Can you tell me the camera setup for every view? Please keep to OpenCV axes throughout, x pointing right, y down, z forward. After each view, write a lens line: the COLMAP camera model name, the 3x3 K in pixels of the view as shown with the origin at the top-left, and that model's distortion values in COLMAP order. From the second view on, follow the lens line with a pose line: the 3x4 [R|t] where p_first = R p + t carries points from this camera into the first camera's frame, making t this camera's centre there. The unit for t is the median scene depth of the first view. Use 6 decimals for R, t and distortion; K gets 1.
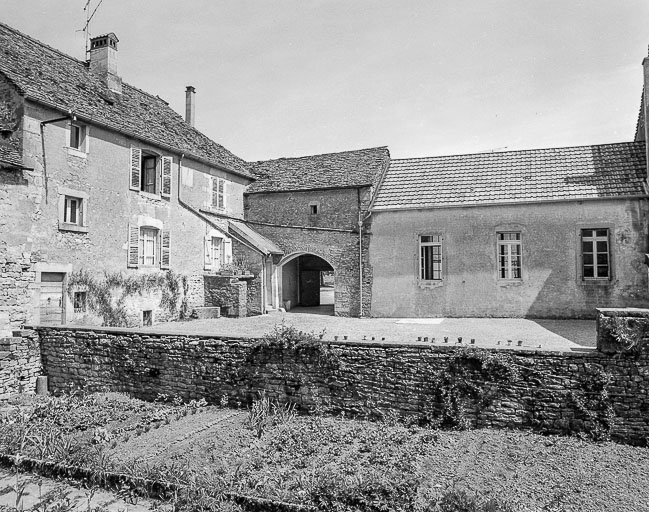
lens RADIAL K [[536.0, 0, 324.5], [0, 536.0, 256.0], [0, 0, 1]] dist [-0.097145, 0.097736]
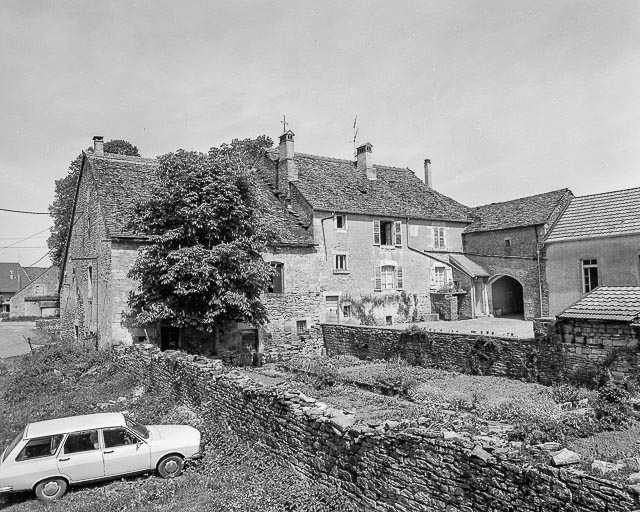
lens RADIAL K [[522.4, 0, 320.0], [0, 522.4, 256.0], [0, 0, 1]] dist [-0.055156, -0.001498]
pose [[0.819478, -0.055434, -0.570423, 0.397223], [0.048648, 0.998447, -0.027142, -0.047416], [0.571042, -0.005507, 0.820902, -0.429425]]
